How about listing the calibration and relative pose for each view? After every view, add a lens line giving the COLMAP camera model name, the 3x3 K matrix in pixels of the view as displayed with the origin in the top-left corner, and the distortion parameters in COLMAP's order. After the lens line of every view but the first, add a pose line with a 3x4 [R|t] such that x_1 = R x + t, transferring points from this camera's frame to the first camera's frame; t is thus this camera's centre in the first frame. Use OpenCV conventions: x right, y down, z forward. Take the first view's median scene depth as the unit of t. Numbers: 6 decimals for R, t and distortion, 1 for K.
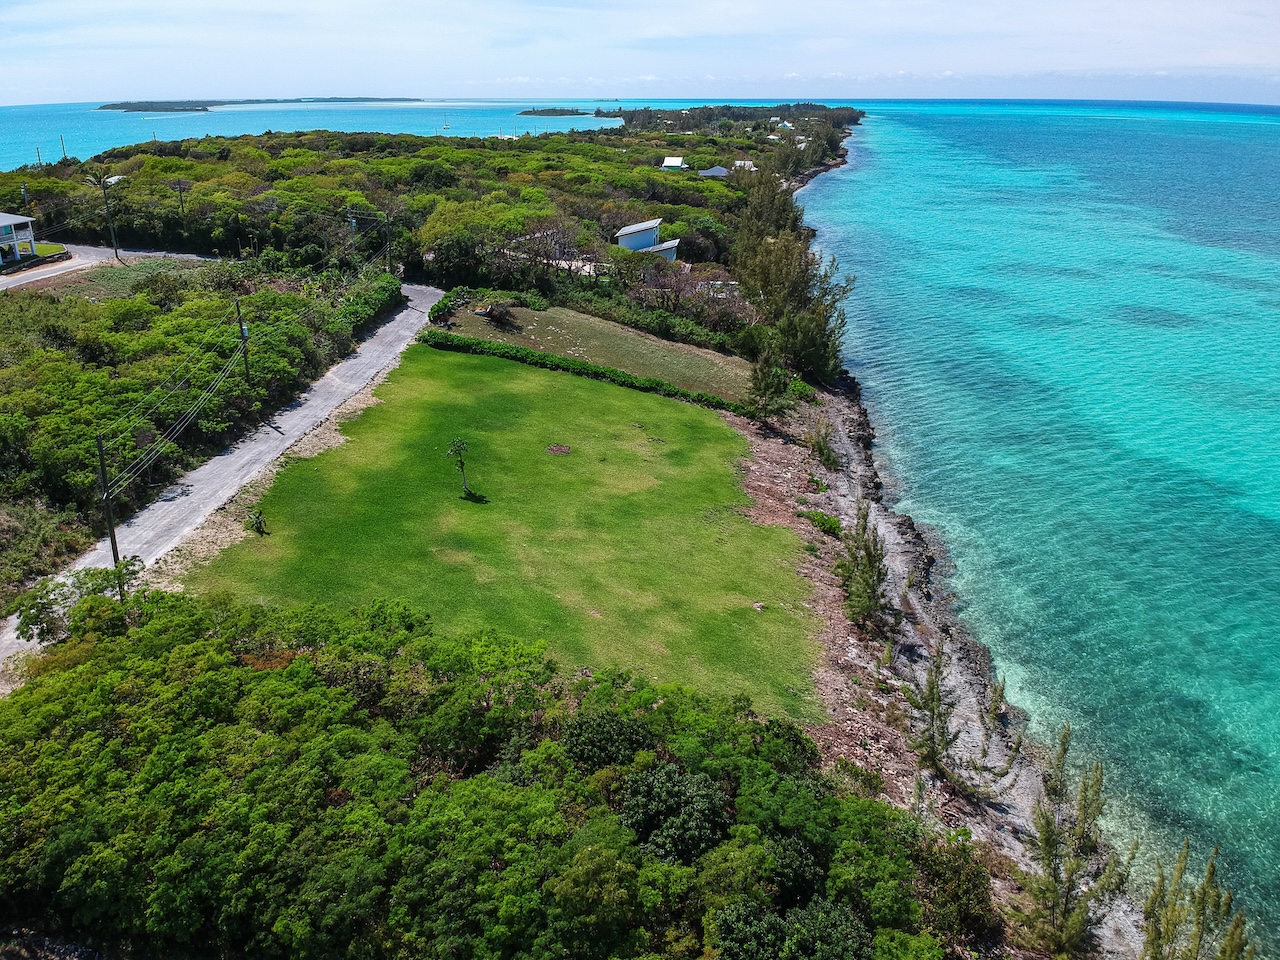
lens RADIAL K [[950.1, 0, 642.1], [0, 950.1, 457.8], [0, 0, 1]] dist [0.072695, -0.168547]
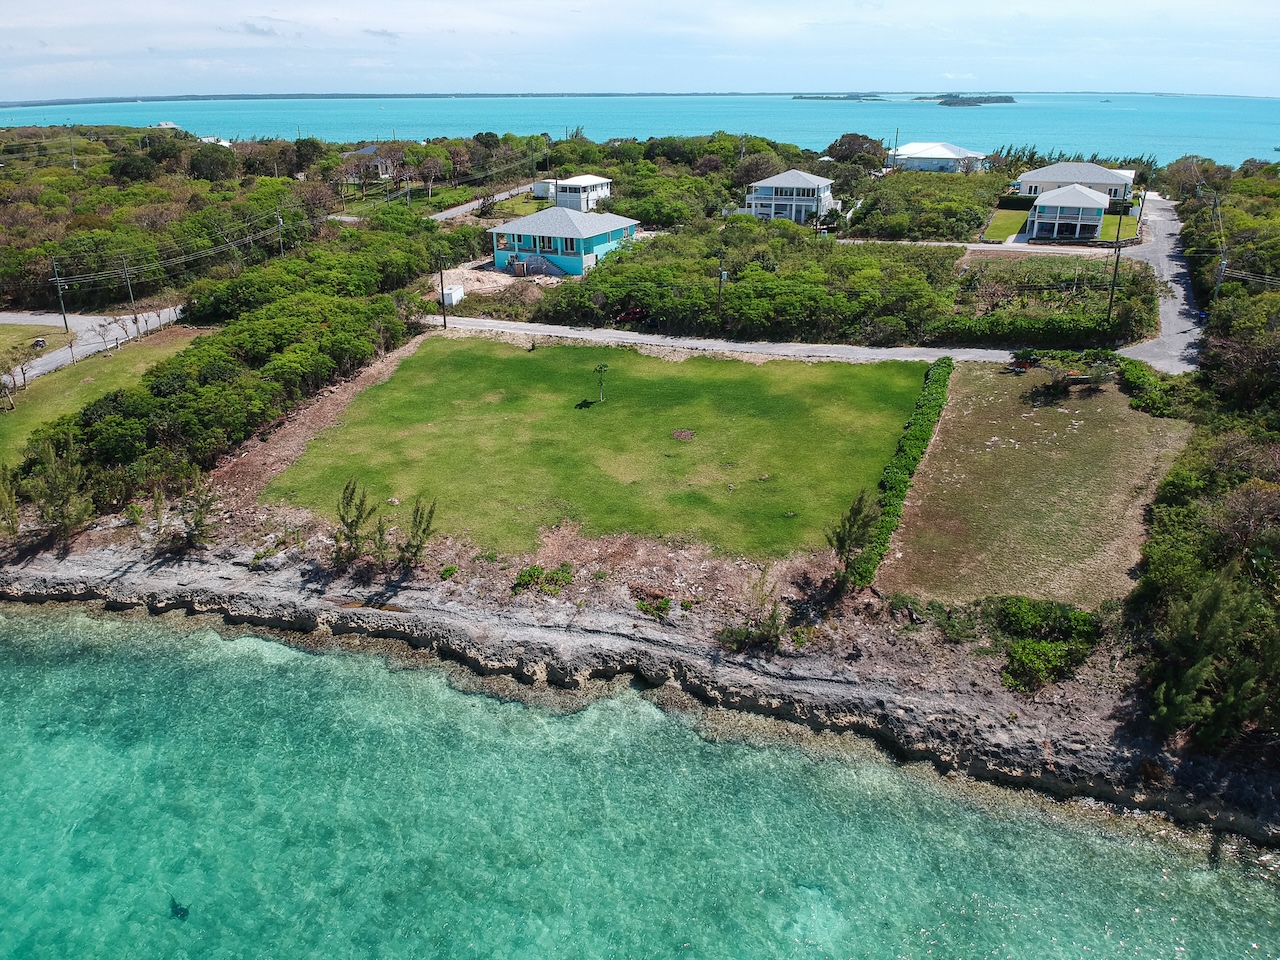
lens RADIAL K [[950.1, 0, 642.1], [0, 950.1, 457.8], [0, 0, 1]] dist [0.072695, -0.168547]
pose [[-0.275039, 0.342824, -0.898235, 0.750840], [-0.336179, 0.840998, 0.423916, -0.356943], [0.900743, 0.418561, -0.116057, 0.907586]]
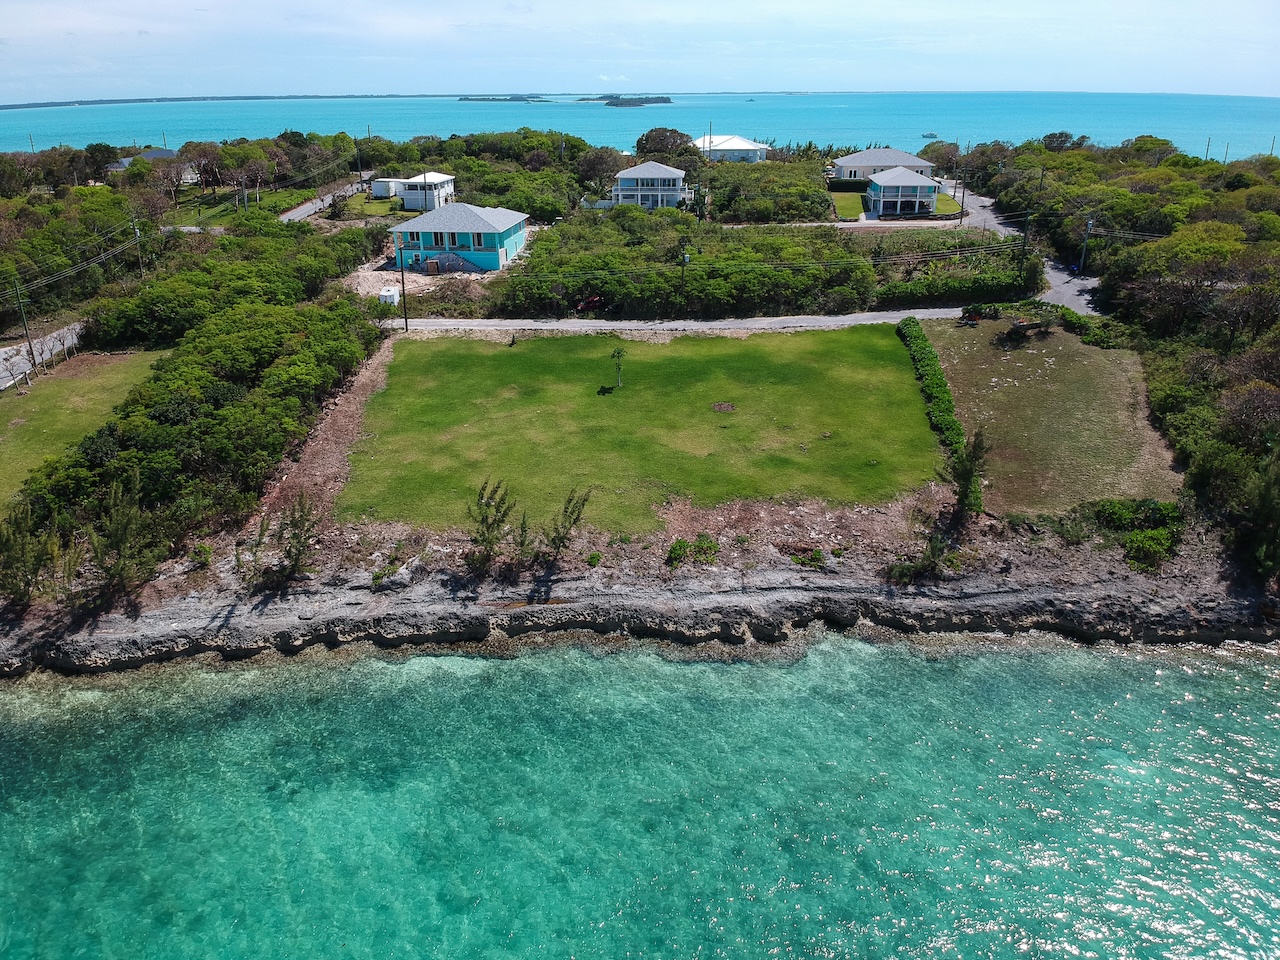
lens RADIAL K [[950.1, 0, 642.1], [0, 950.1, 457.8], [0, 0, 1]] dist [0.072695, -0.168547]
pose [[0.054480, 0.354695, -0.933394, 0.820934], [-0.346358, 0.883456, 0.315502, -0.232728], [0.936519, 0.306100, 0.170982, 0.606761]]
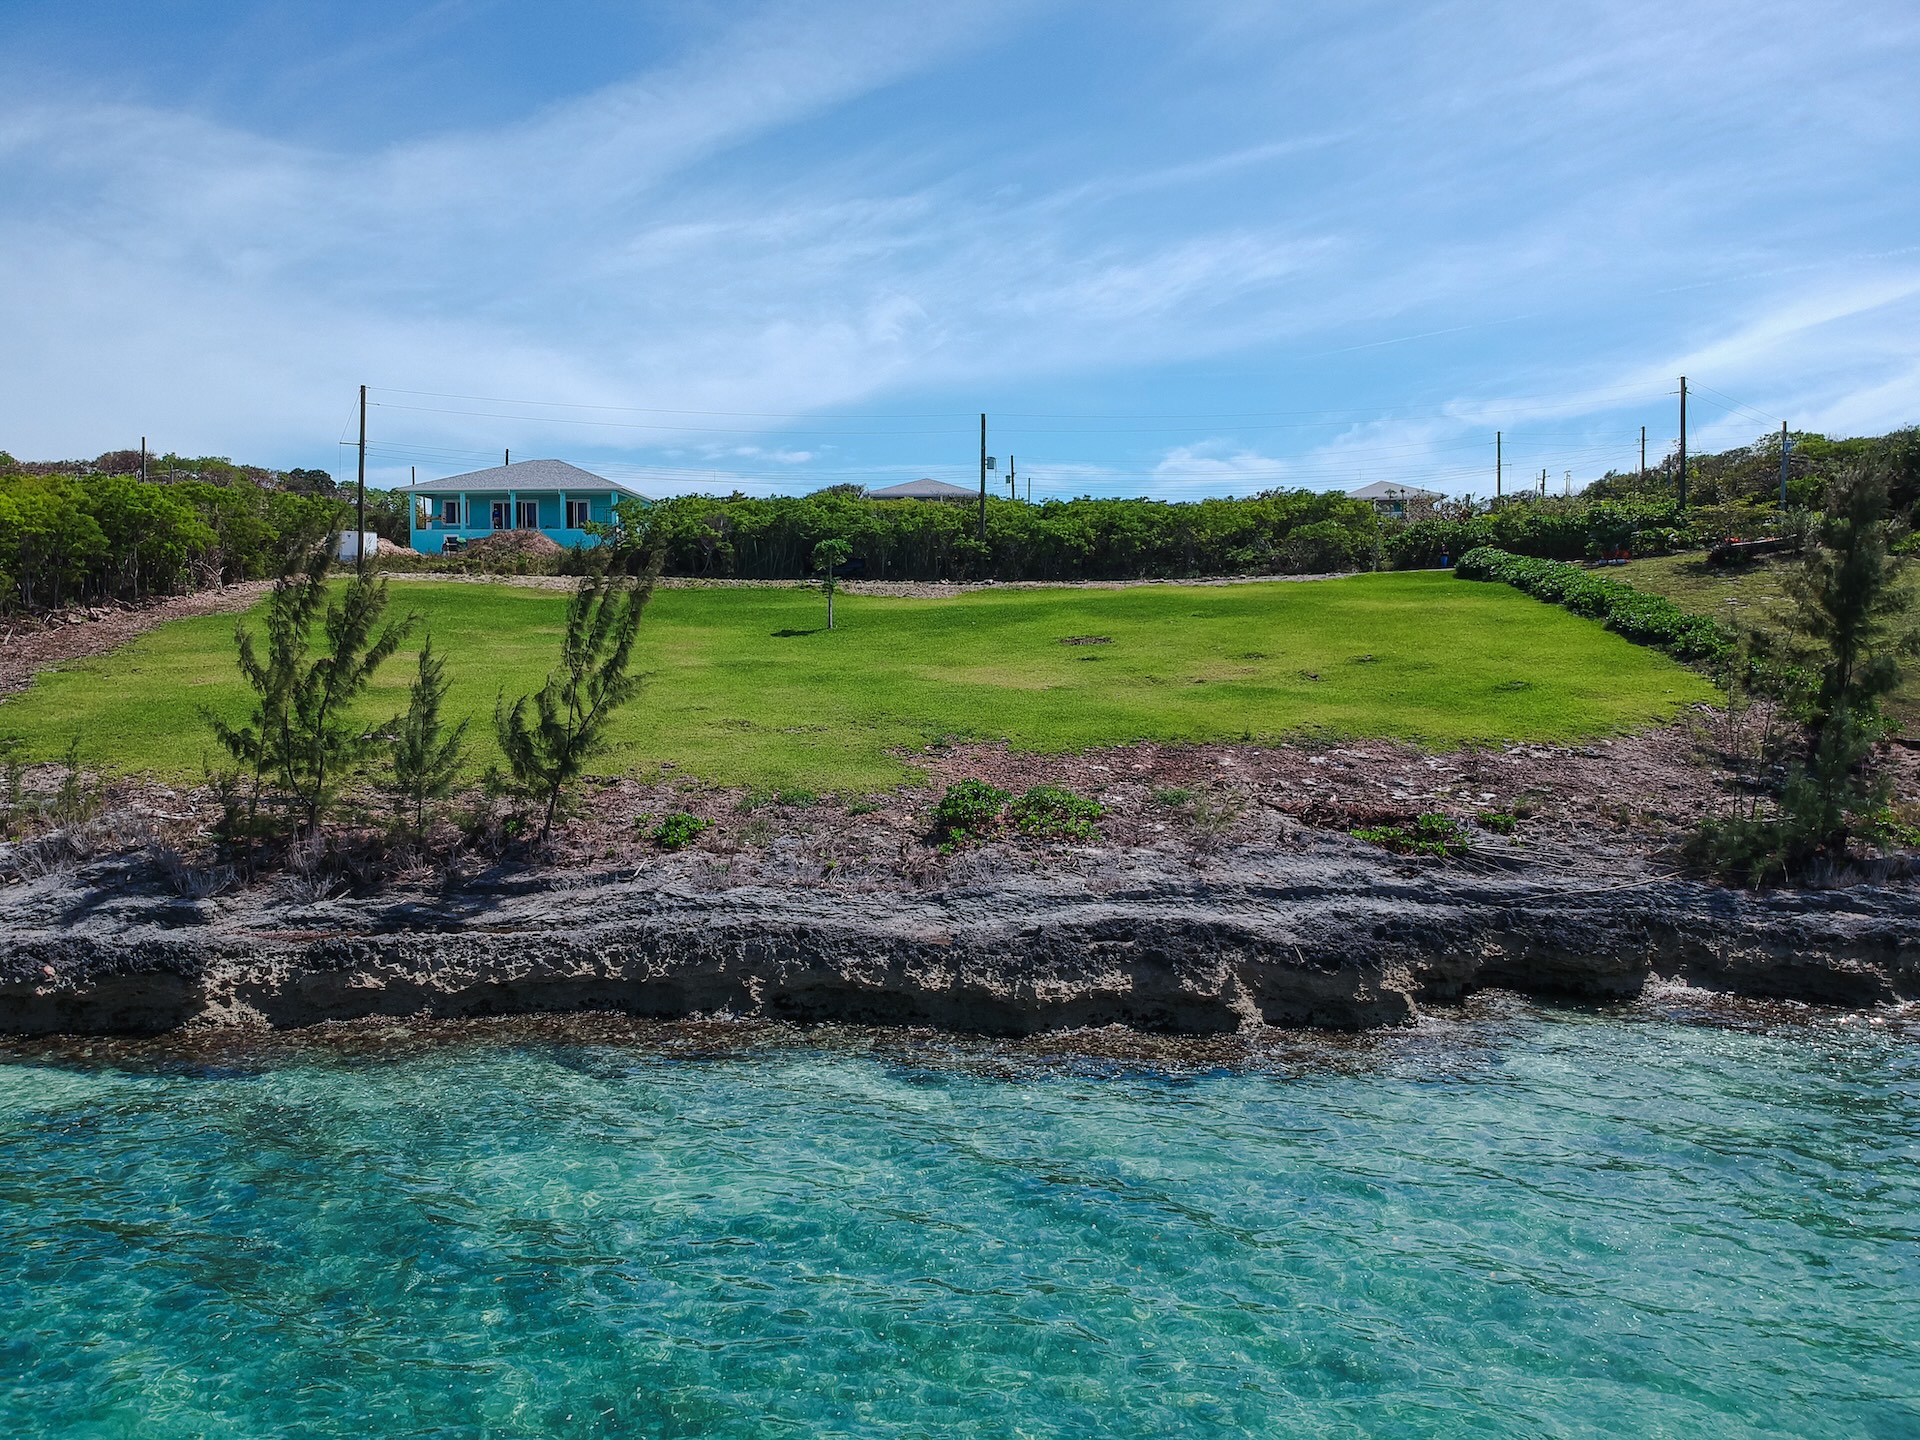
lens RADIAL K [[1425.1, 0, 963.2], [0, 1425.1, 686.8], [0, 0, 1]] dist [0.072695, -0.168547]
pose [[0.077039, 0.012615, -0.996948, 0.483144], [-0.343761, 0.938942, -0.014683, 0.035372], [0.935892, 0.343843, 0.076671, 0.746959]]
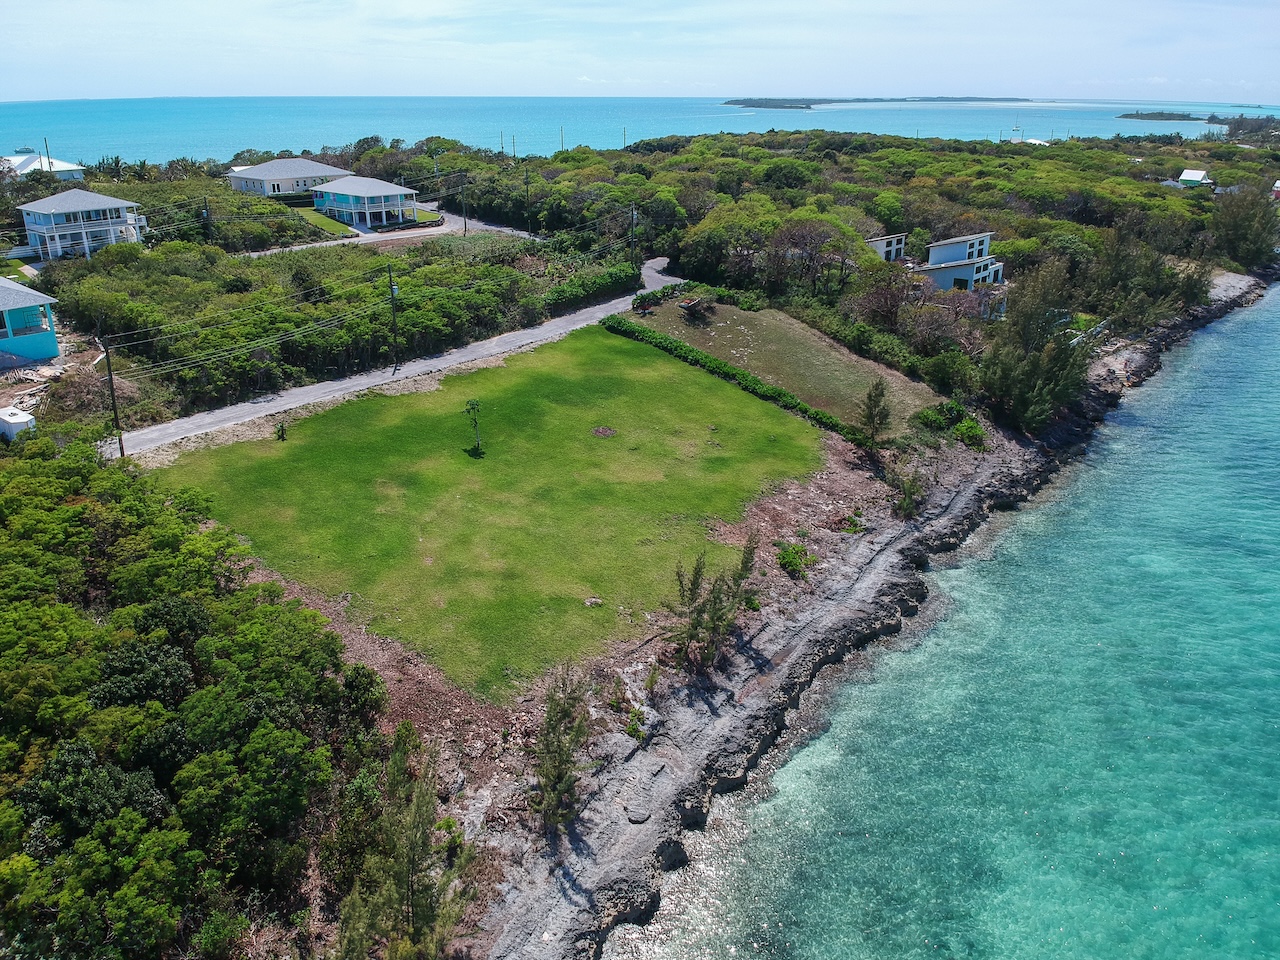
lens RADIAL K [[950.1, 0, 642.1], [0, 950.1, 457.8], [0, 0, 1]] dist [0.072695, -0.168547]
pose [[0.825630, 0.198691, -0.528070, 0.430402], [-0.198259, 0.978422, 0.058164, -0.042297], [0.528232, 0.056673, 0.847207, 0.096571]]
